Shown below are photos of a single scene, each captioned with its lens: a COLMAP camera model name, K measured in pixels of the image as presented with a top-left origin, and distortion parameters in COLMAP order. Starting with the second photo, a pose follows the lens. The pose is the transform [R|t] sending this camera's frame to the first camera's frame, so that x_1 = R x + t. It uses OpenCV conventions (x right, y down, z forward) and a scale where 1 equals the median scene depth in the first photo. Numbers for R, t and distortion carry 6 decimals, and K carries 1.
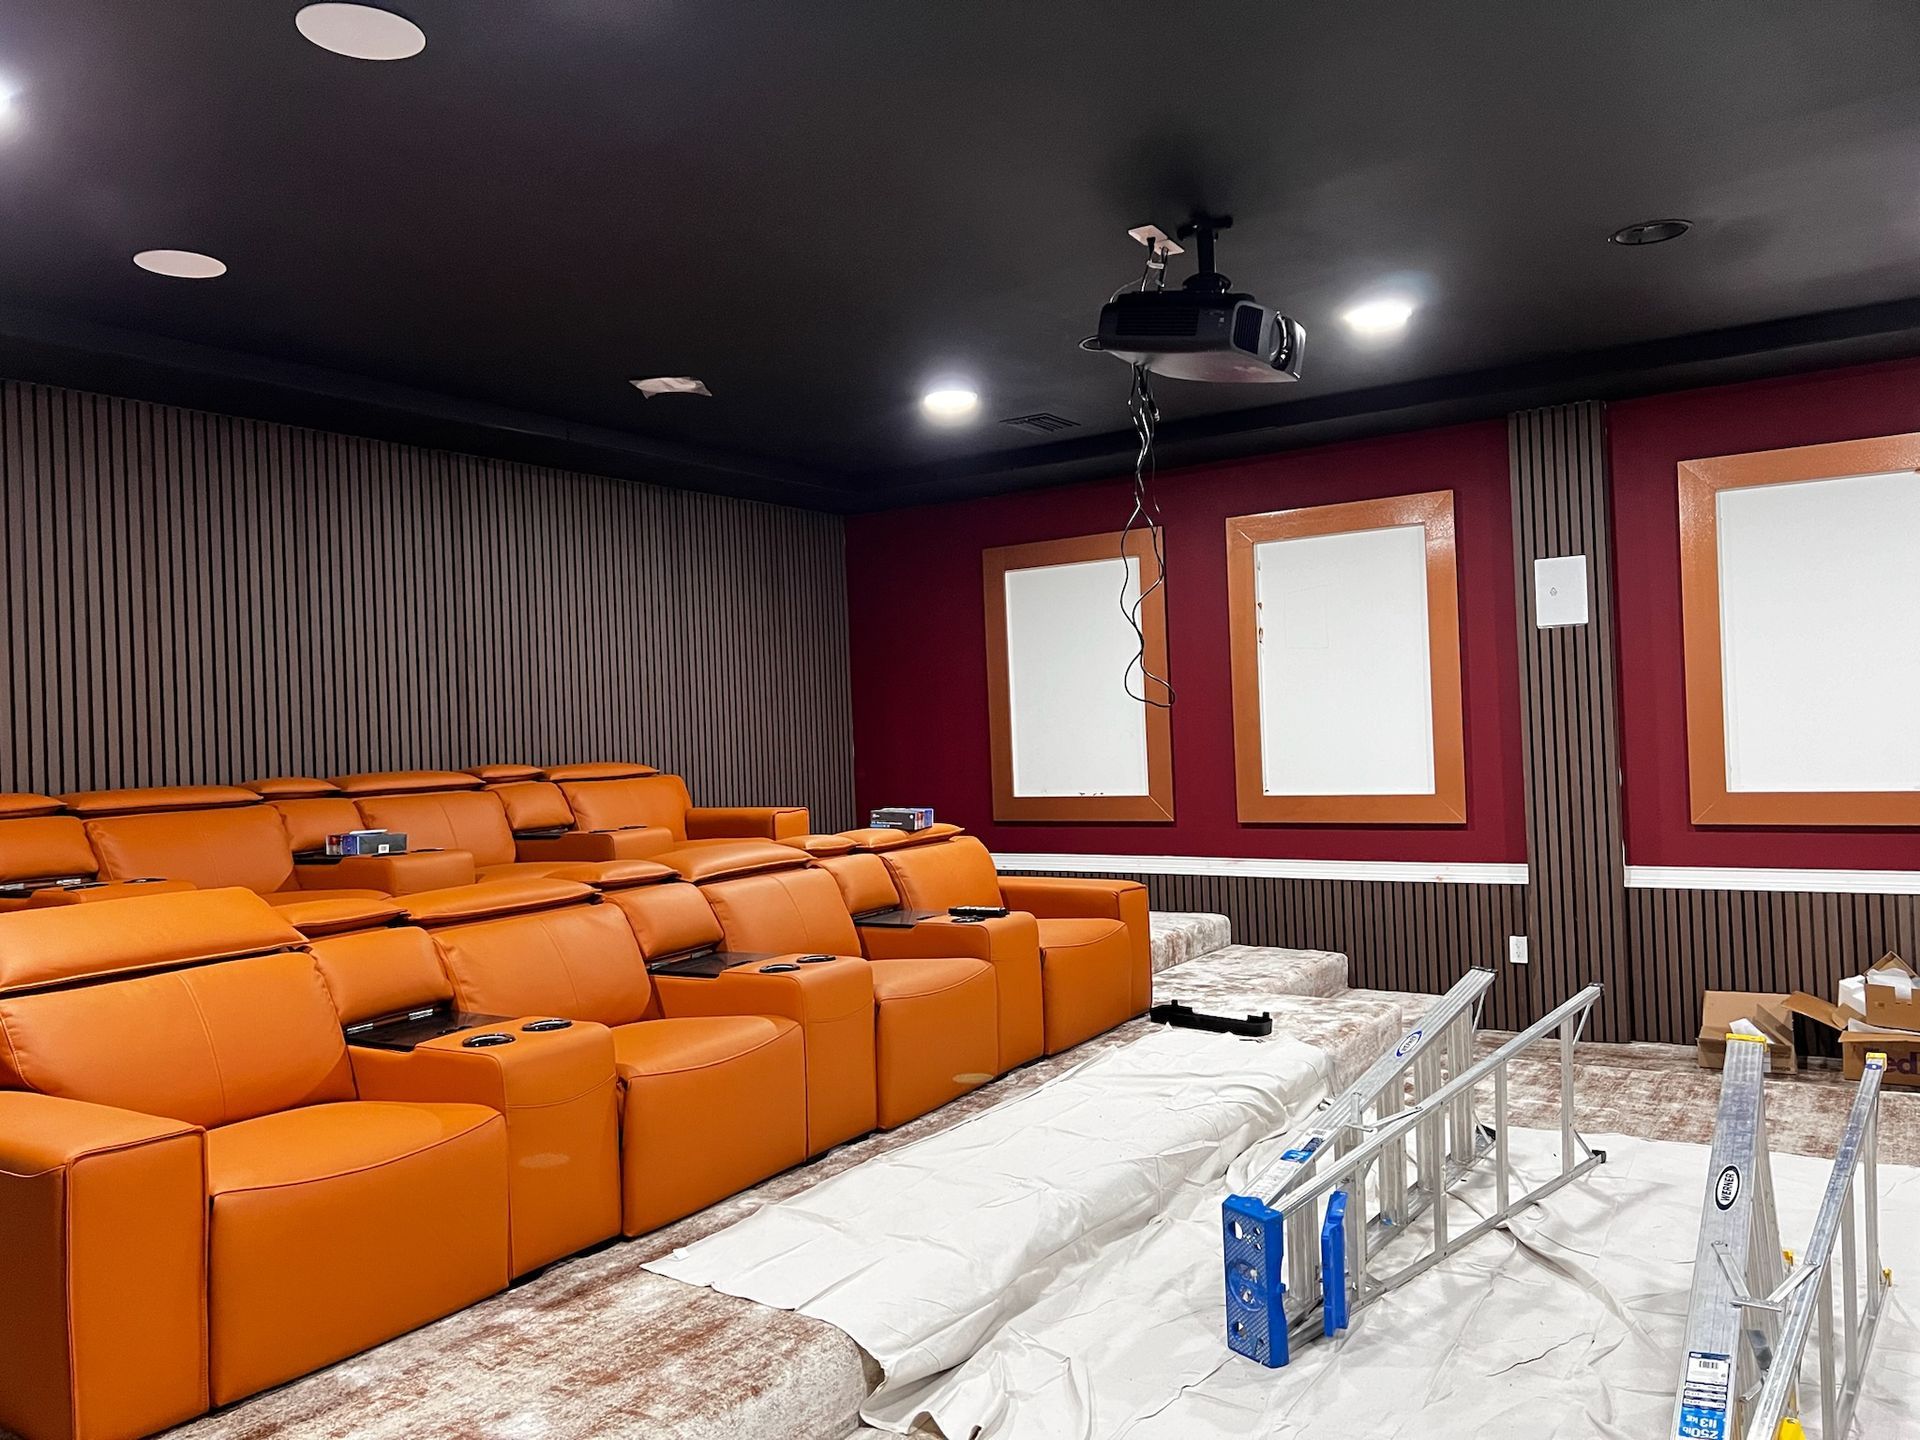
lens RADIAL K [[1435.3, 0, 958.5], [0, 1435.3, 716.0], [0, 0, 1]] dist [0.007818, 0.001787]
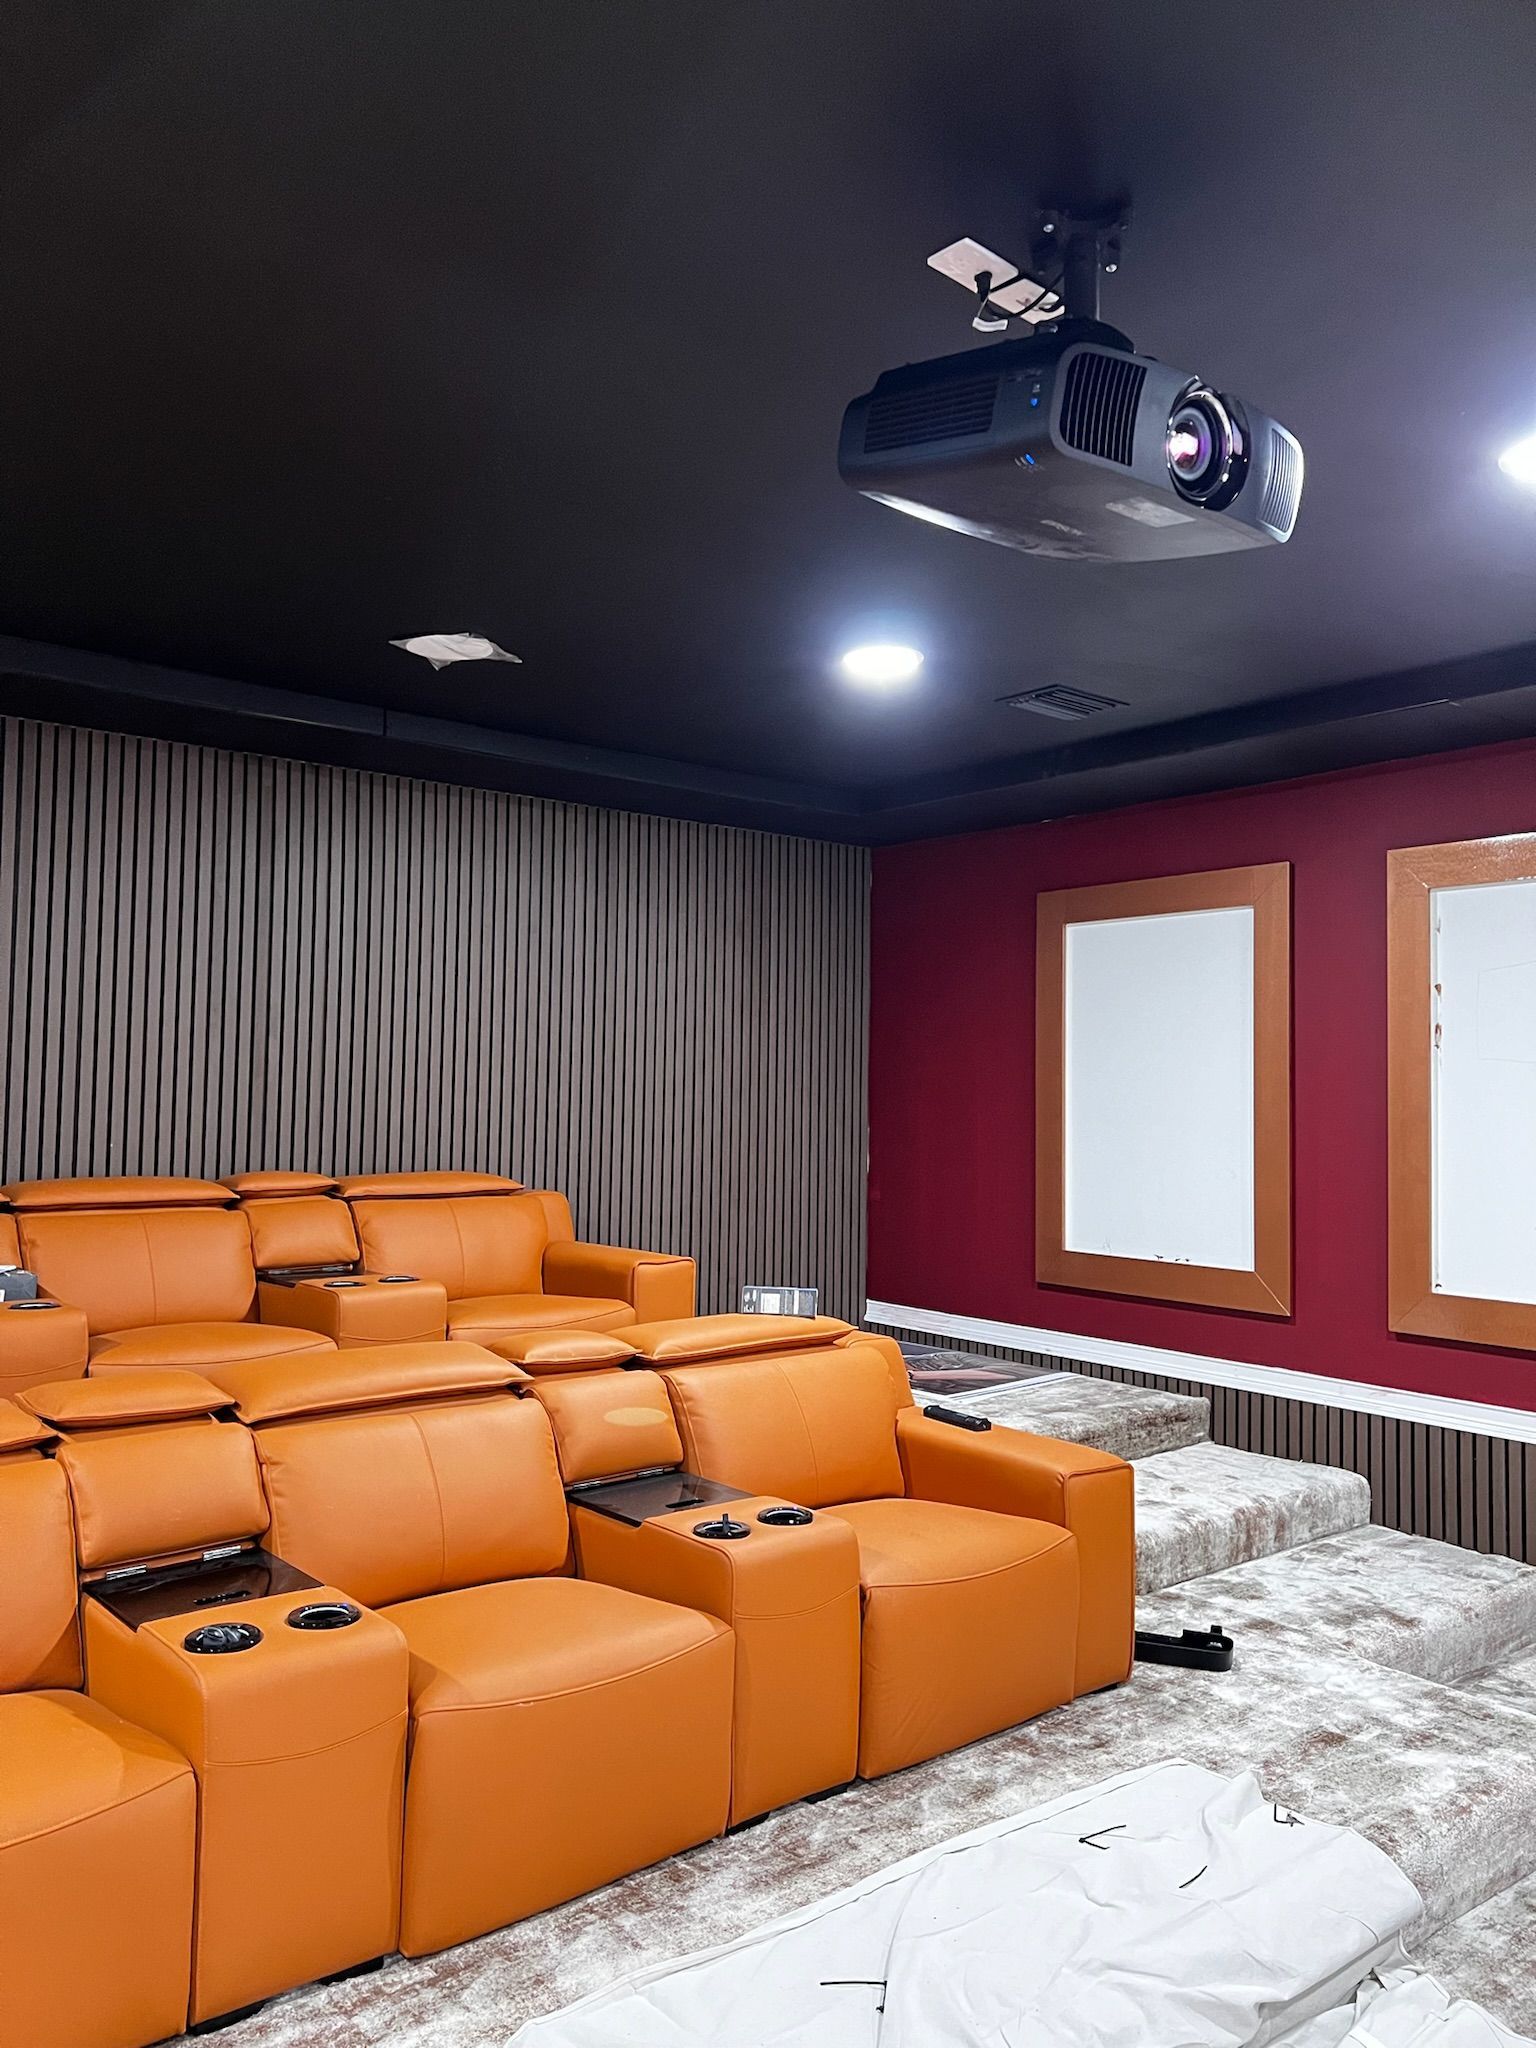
lens RADIAL K [[1531.0, 0, 771.1], [0, 1531.0, 1027.4], [0, 0, 1]] dist [0.007818, 0.001787]
pose [[0.951668, 0.041134, -0.304363, 0.150631], [-0.049682, 0.998557, -0.020392, -0.034860], [0.303085, 0.034528, 0.952338, 0.301562]]
